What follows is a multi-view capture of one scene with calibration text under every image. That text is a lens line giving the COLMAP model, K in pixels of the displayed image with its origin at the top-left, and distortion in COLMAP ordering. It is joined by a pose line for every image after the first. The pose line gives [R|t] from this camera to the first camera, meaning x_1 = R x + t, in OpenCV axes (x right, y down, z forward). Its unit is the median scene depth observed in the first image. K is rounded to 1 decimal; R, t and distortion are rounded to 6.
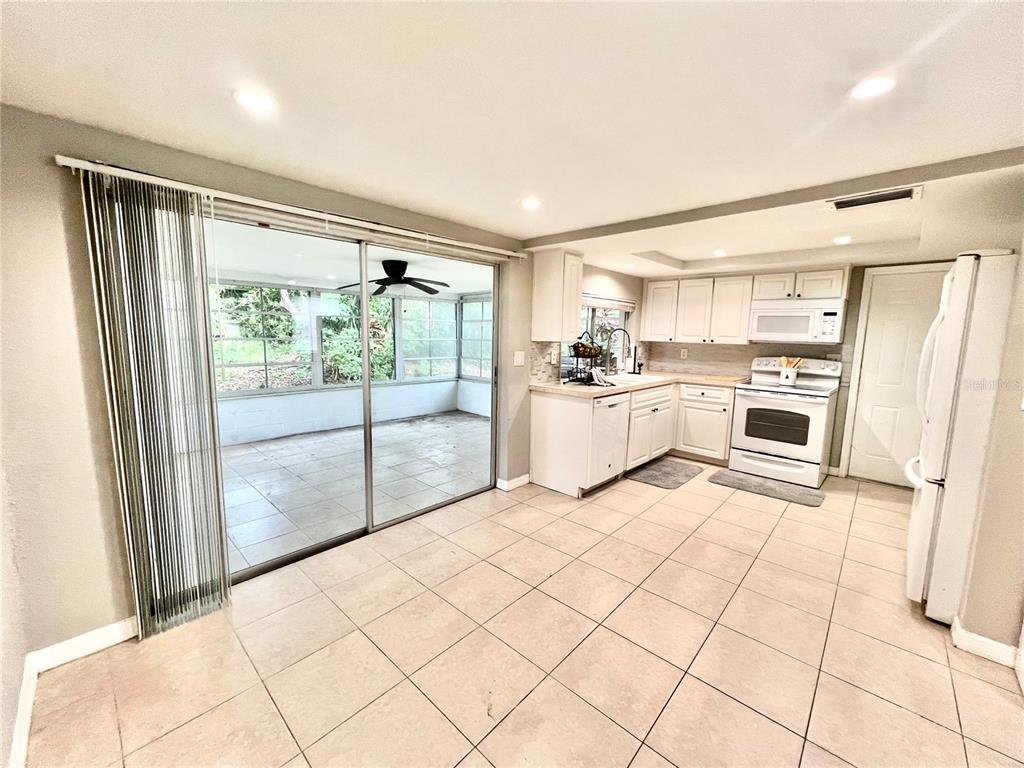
lens RADIAL K [[408.7, 0, 509.5], [0, 408.7, 383.6], [0, 0, 1]] dist [-0.000993, 0.000331]
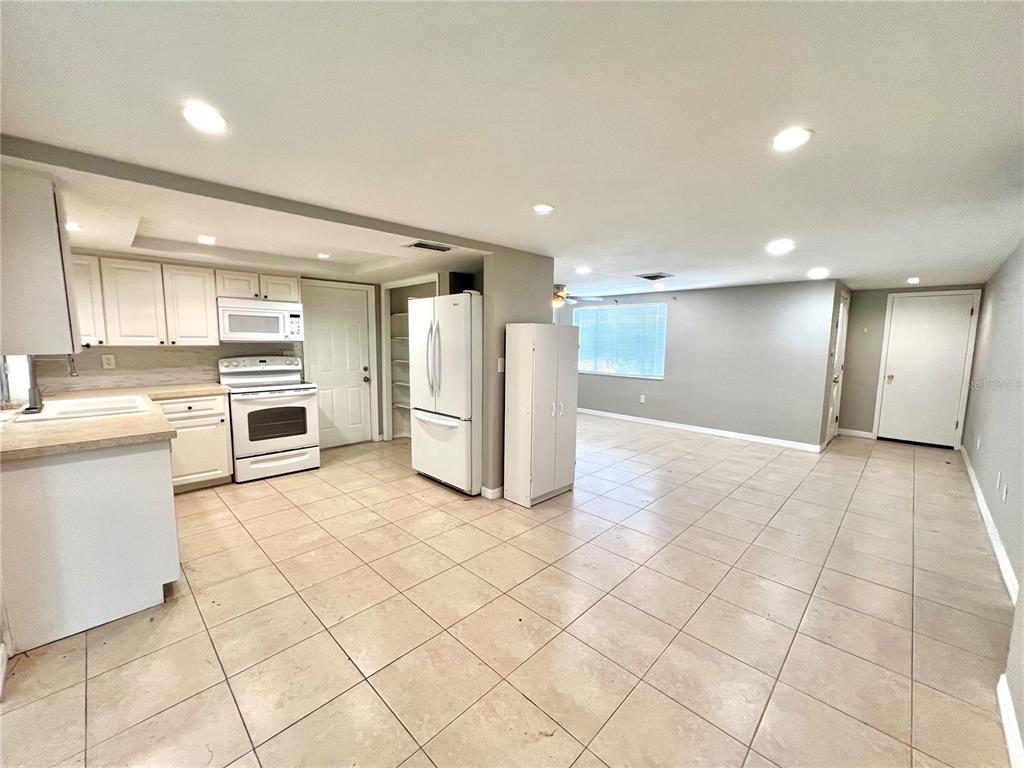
lens RADIAL K [[412.3, 0, 509.3], [0, 412.3, 384.1], [0, 0, 1]] dist [-0.001396, 0.000154]
pose [[0.028893, -0.131176, 0.990938, -0.342929], [0.114341, 0.985278, 0.127093, -0.058079], [-0.993021, 0.109632, 0.043467, 0.358712]]
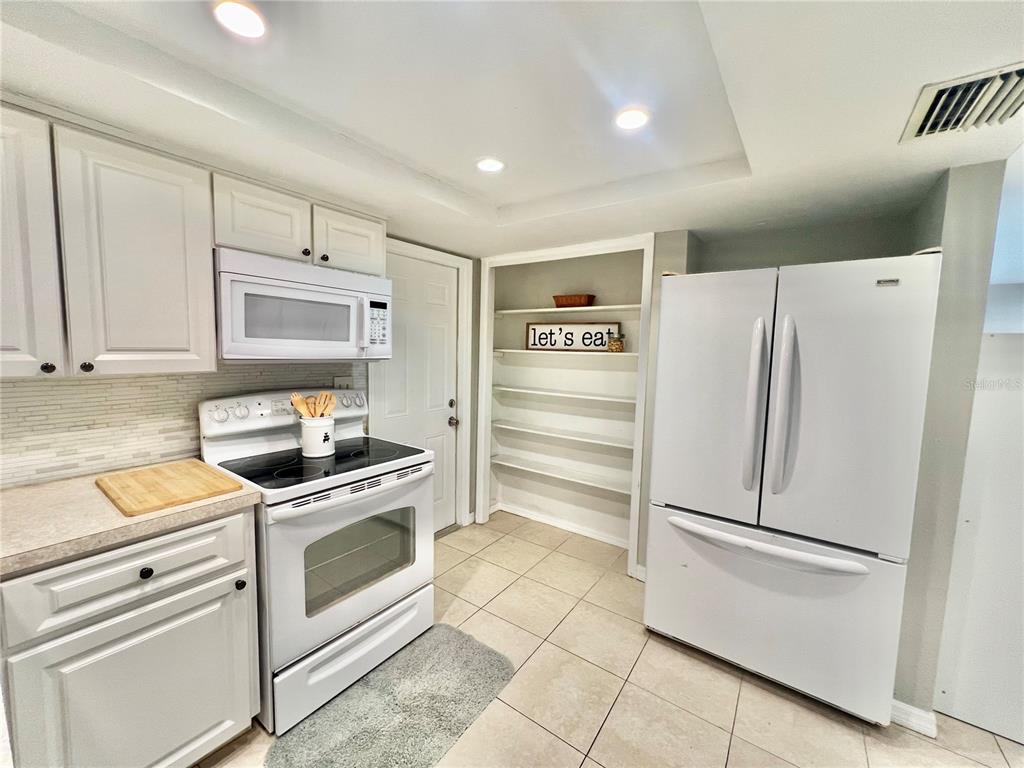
lens RADIAL K [[408.7, 0, 509.5], [0, 408.7, 383.6], [0, 0, 1]] dist [-0.000993, 0.000331]
pose [[-0.129543, -0.114356, 0.984958, 0.219390], [0.095441, 0.987277, 0.127178, -0.115178], [-0.986970, 0.110480, -0.116981, 0.861303]]
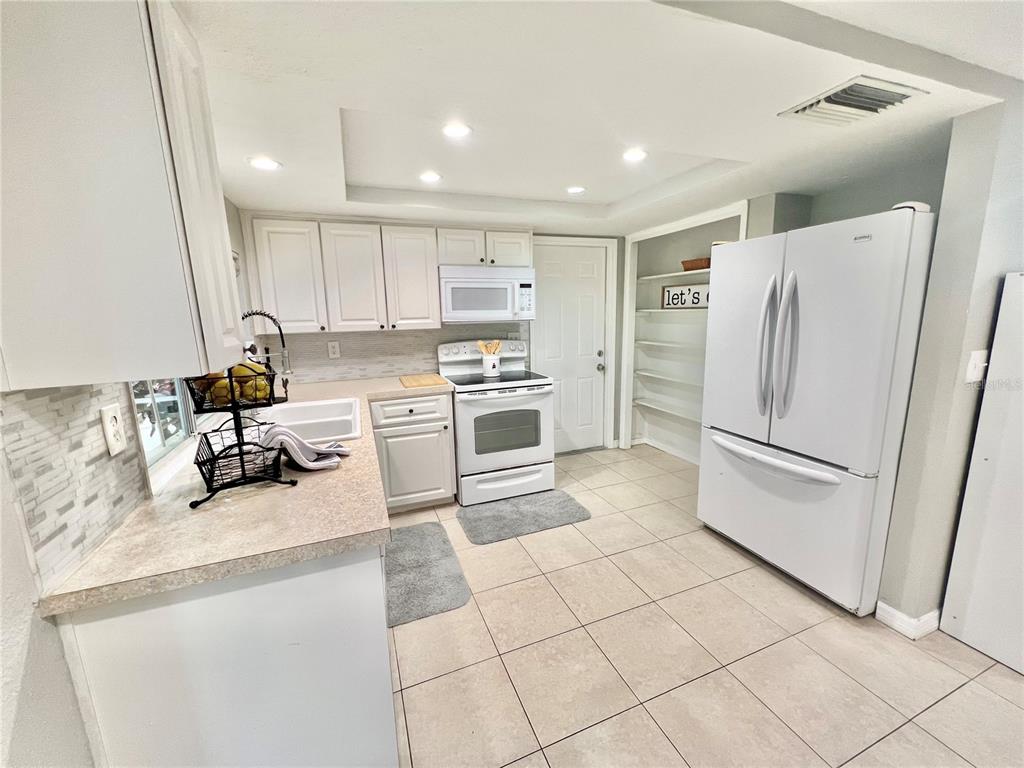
lens RADIAL K [[408.7, 0, 509.5], [0, 408.7, 383.6], [0, 0, 1]] dist [-0.000993, 0.000331]
pose [[0.432285, -0.190543, 0.881376, -0.010173], [0.144396, 0.979434, 0.140921, -0.091567], [-0.890101, 0.066349, 0.450908, 0.630319]]
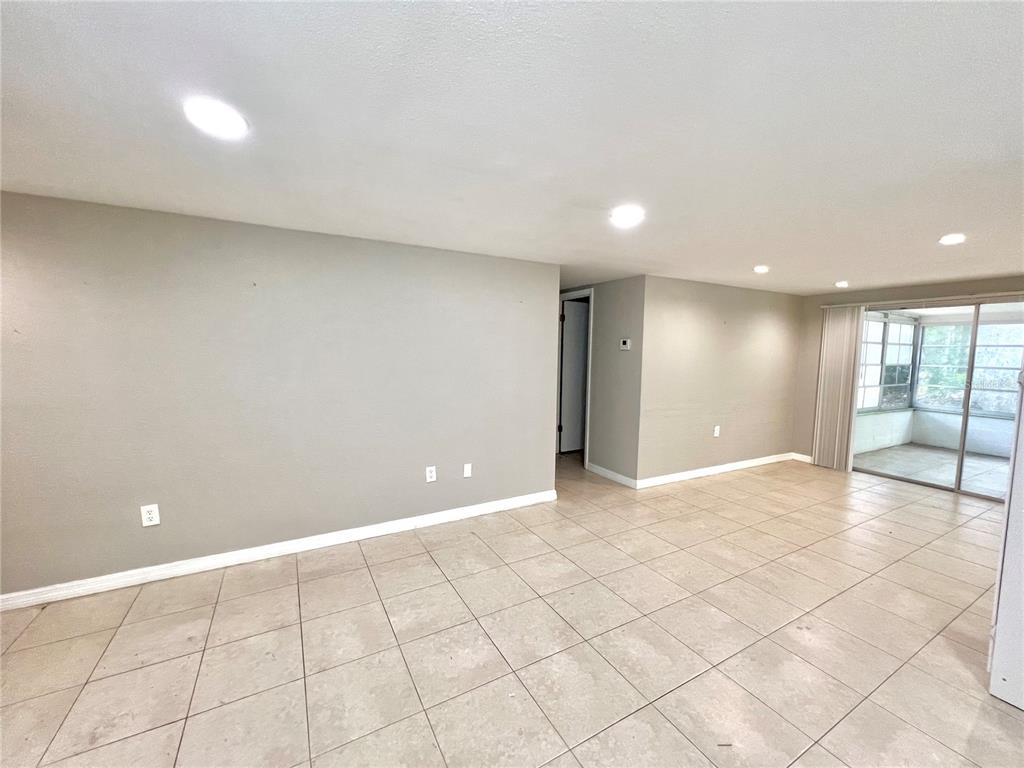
lens RADIAL K [[408.7, 0, 509.5], [0, 408.7, 383.6], [0, 0, 1]] dist [-0.000993, 0.000331]
pose [[-0.310432, 0.055979, -0.948946, 1.113905], [-0.138971, 0.984867, 0.103560, 0.029242], [0.940383, 0.164024, -0.297954, -0.116837]]
